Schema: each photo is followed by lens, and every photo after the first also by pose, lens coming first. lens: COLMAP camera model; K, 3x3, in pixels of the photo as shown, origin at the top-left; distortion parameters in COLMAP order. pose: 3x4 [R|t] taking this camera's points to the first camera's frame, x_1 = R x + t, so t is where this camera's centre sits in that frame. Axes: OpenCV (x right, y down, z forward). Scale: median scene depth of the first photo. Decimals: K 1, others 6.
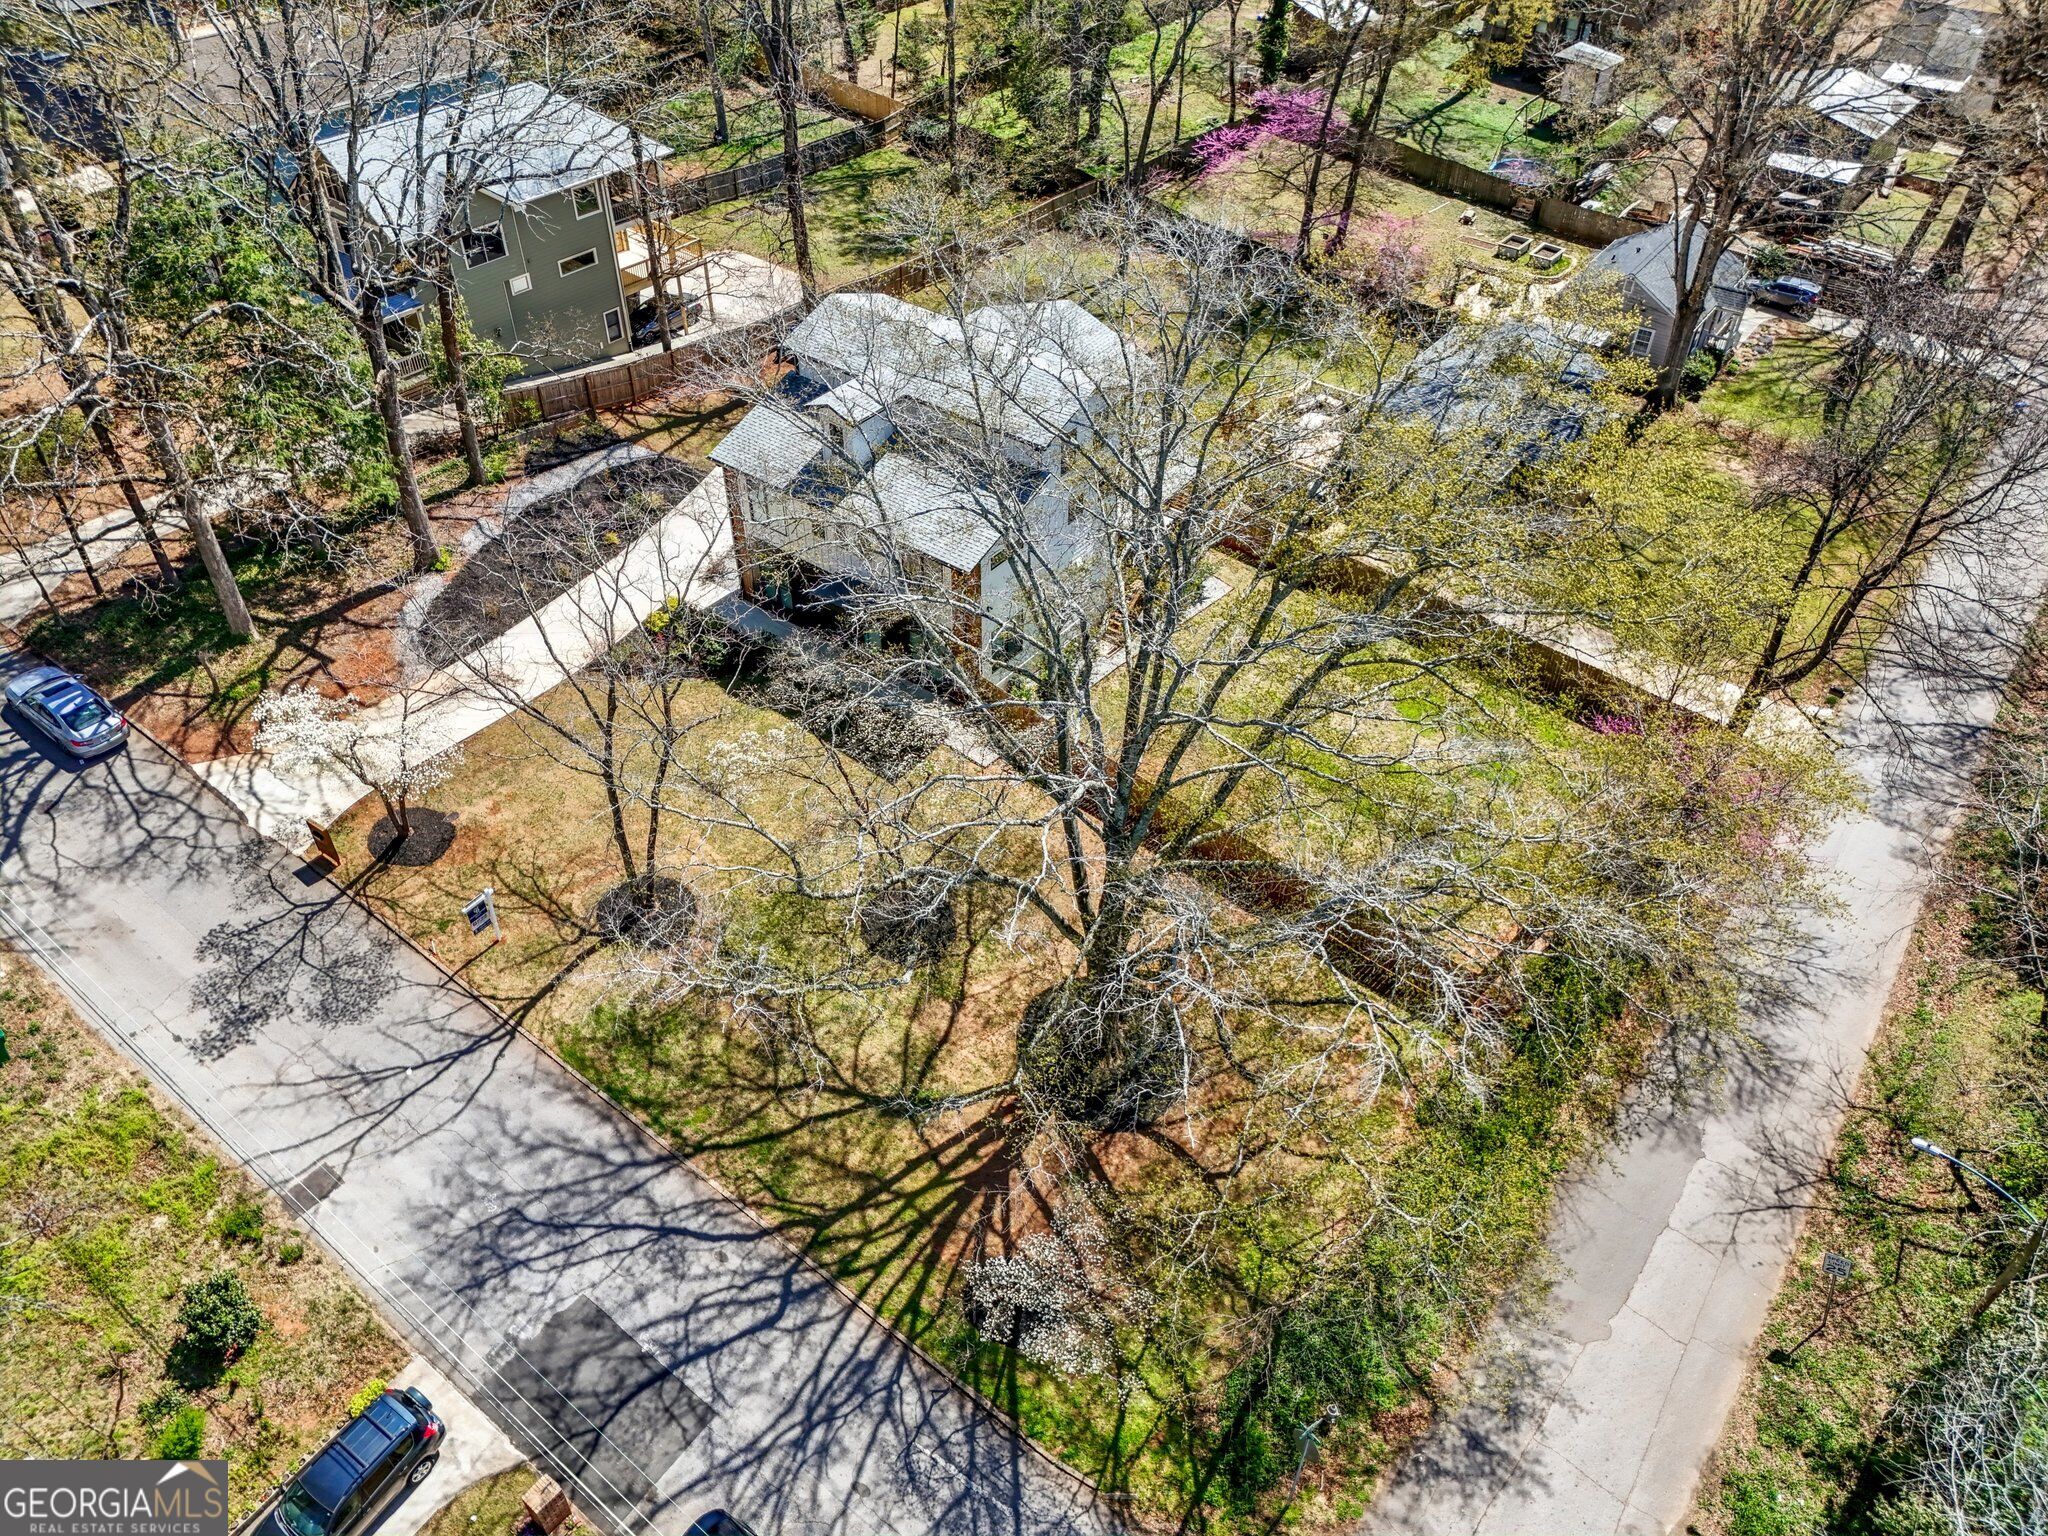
lens RADIAL K [[1504.3, 0, 1024.0], [0, 1504.3, 768.0], [0, 0, 1]] dist [0.043687, -0.028496]
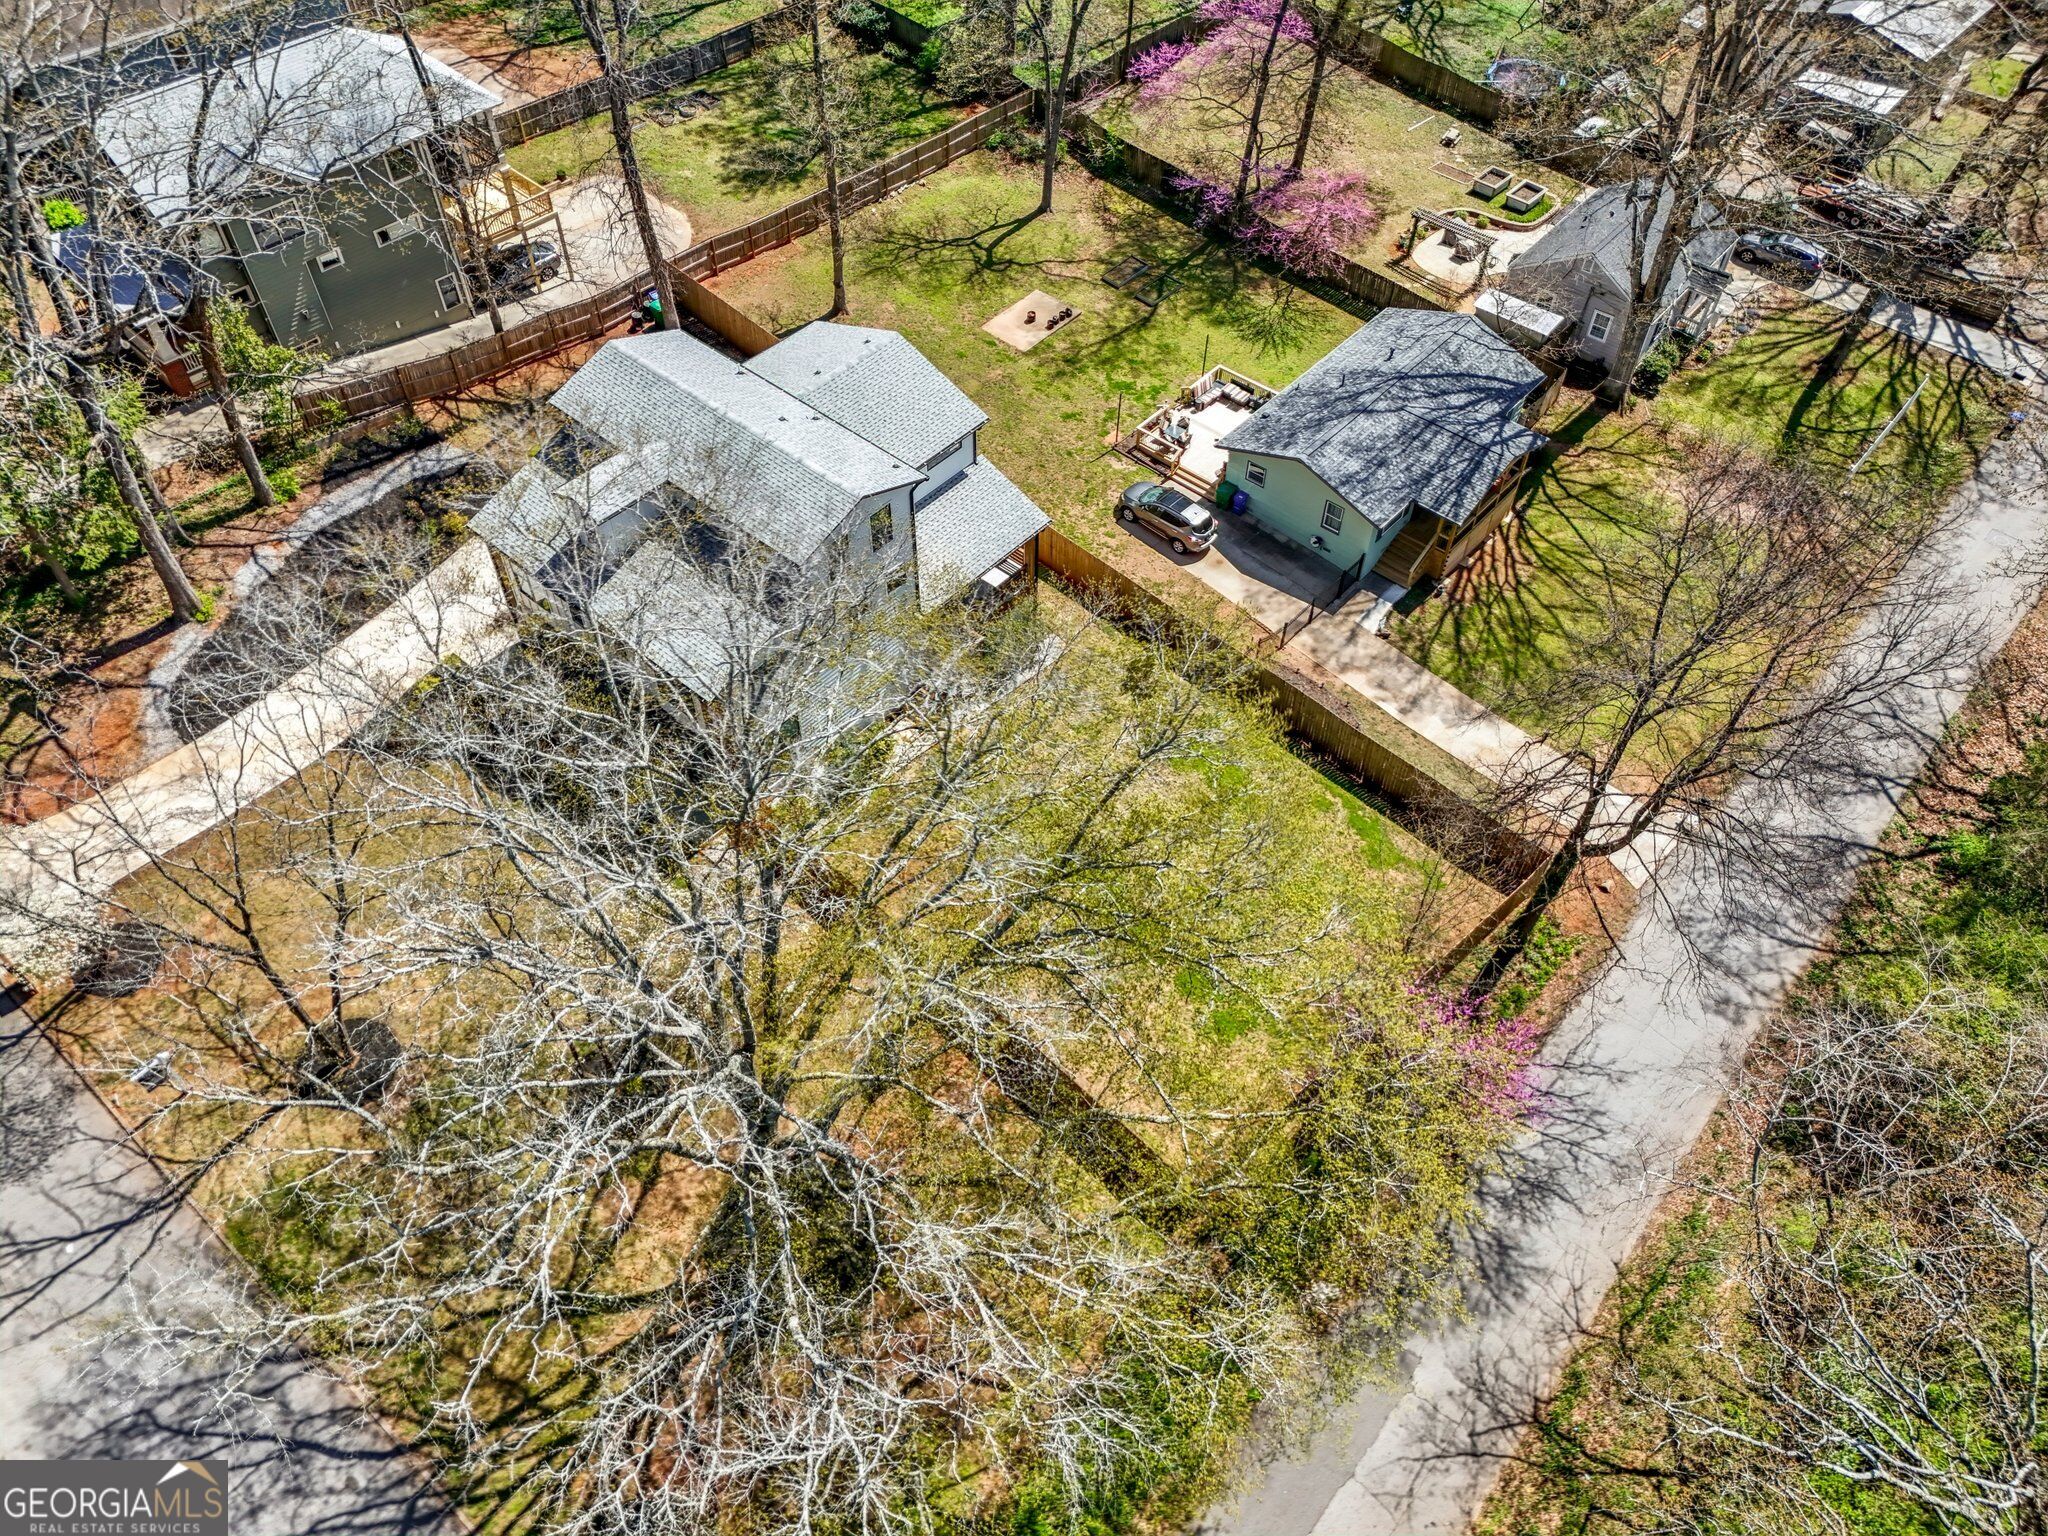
lens RADIAL K [[1512.3, 0, 1024.0], [0, 1512.3, 768.0], [0, 0, 1]] dist [0.080583, -0.111060]
pose [[0.997506, 0.053418, -0.046143, 0.238813], [-0.046011, 0.987785, 0.148875, -0.275814], [0.053532, -0.146381, 0.987779, 0.088191]]
